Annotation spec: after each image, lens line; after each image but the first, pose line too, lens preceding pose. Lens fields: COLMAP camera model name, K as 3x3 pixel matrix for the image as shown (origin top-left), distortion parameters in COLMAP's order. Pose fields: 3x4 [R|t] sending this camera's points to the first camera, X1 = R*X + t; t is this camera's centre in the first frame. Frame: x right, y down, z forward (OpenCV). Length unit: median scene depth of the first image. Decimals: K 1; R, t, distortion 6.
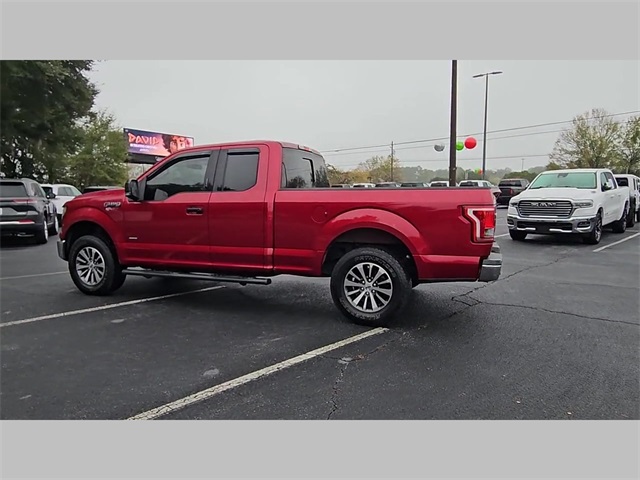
lens RADIAL K [[433.9, 0, 311.3], [0, 433.9, 238.7], [0, 0, 1]] dist [0.008496, -0.004150]
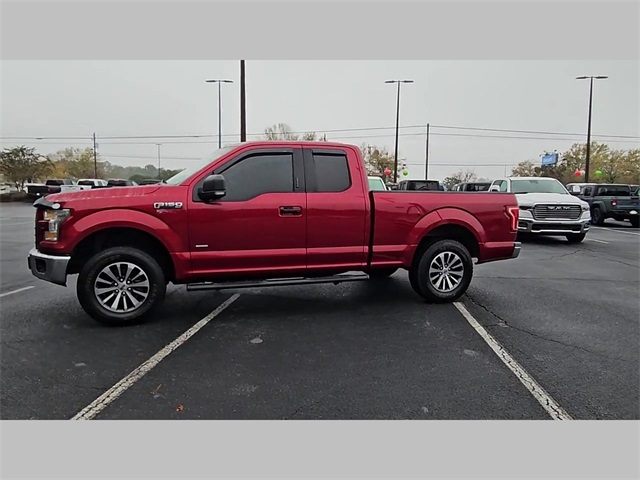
lens RADIAL K [[433.9, 0, 311.3], [0, 433.9, 238.7], [0, 0, 1]] dist [0.008496, -0.004150]
pose [[0.778054, -0.051208, 0.626107, -0.765197], [0.048867, 0.998586, 0.020947, -0.022219], [-0.626294, 0.014298, 0.779456, 0.220929]]
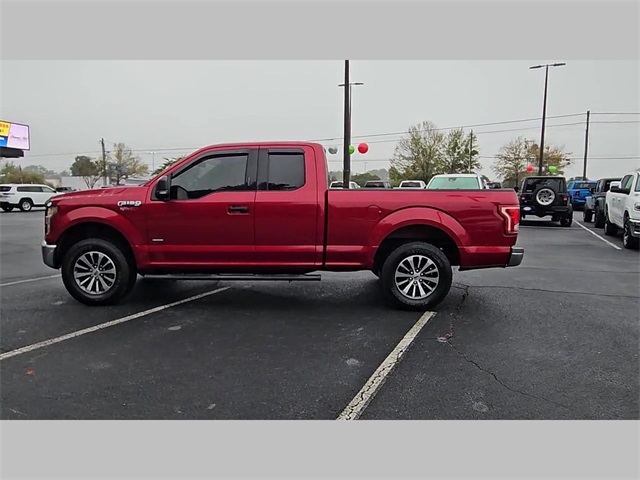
lens RADIAL K [[433.9, 0, 311.3], [0, 433.9, 238.7], [0, 0, 1]] dist [0.008496, -0.004150]
pose [[0.944157, -0.025985, 0.328470, -0.404602], [0.025169, 0.999661, 0.006735, -0.002059], [-0.328534, 0.001908, 0.944490, 0.017050]]
